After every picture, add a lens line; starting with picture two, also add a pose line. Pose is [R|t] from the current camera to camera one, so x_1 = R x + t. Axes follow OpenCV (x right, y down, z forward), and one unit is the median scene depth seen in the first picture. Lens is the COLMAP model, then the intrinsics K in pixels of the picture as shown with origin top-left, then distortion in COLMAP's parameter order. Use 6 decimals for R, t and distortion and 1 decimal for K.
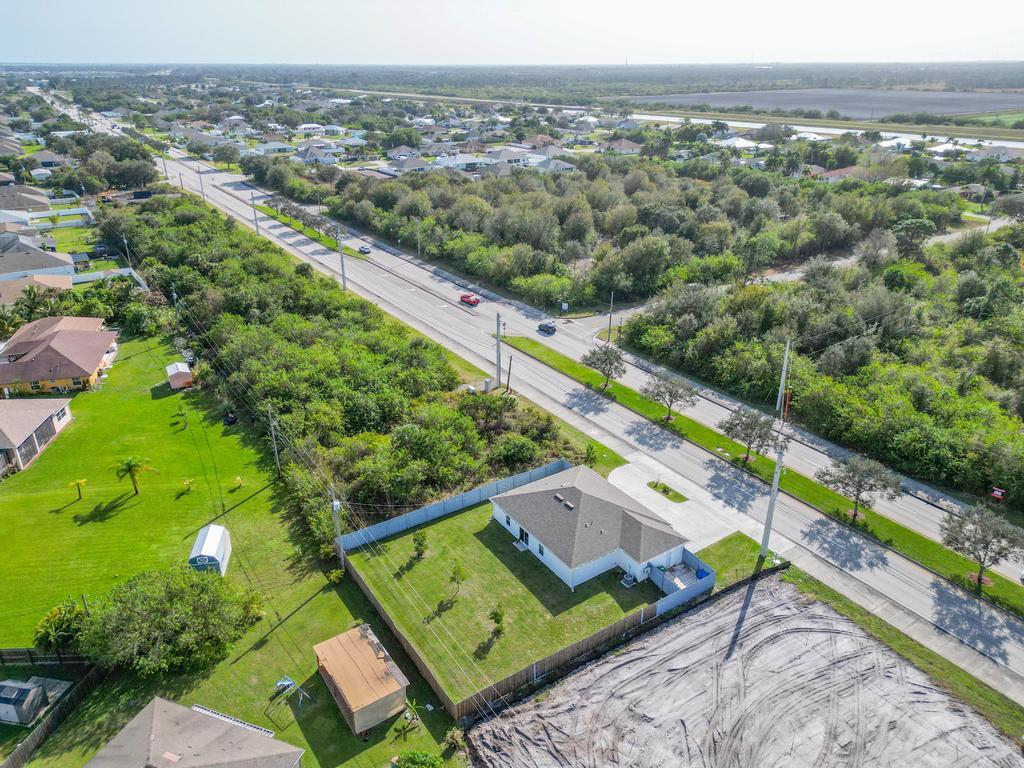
lens RADIAL K [[715.9, 0, 512.0], [0, 715.9, 384.0], [0, 0, 1]] dist [0.068647, -0.057928]
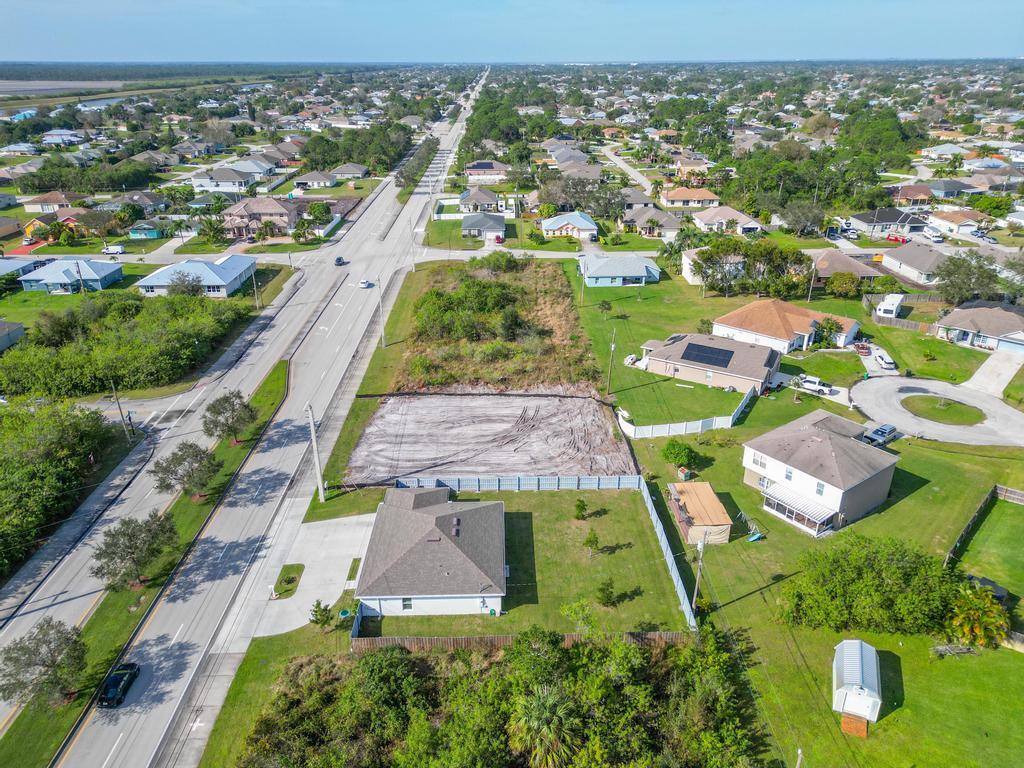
lens RADIAL K [[716.6, 0, 510.2], [0, 716.6, 379.2], [0, 0, 1]] dist [0.080705, -0.082680]
pose [[-0.842527, -0.214586, 0.494066, -0.392300], [0.221905, 0.697503, 0.681357, -0.569428], [-0.490822, 0.683698, -0.540047, 1.287659]]
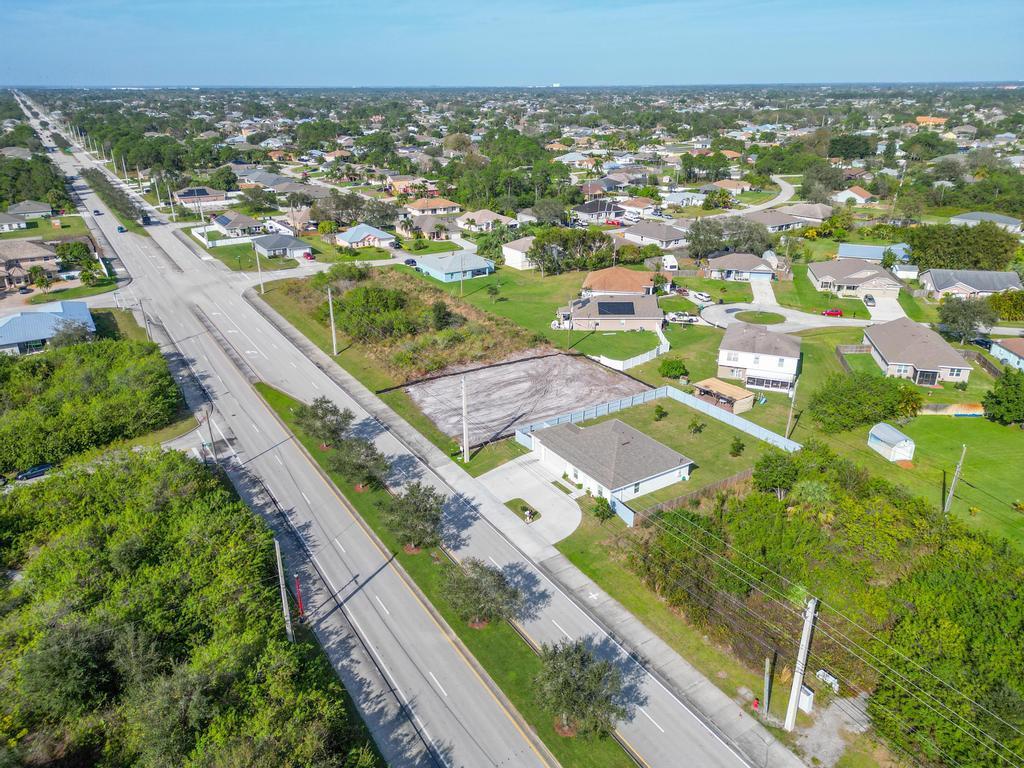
lens RADIAL K [[716.6, 0, 510.2], [0, 716.6, 379.2], [0, 0, 1]] dist [0.080705, -0.082680]
pose [[-0.999763, -0.004323, 0.021338, 0.235059], [0.012396, 0.692697, 0.721122, -0.760238], [-0.017898, 0.721216, -0.692479, 1.719373]]
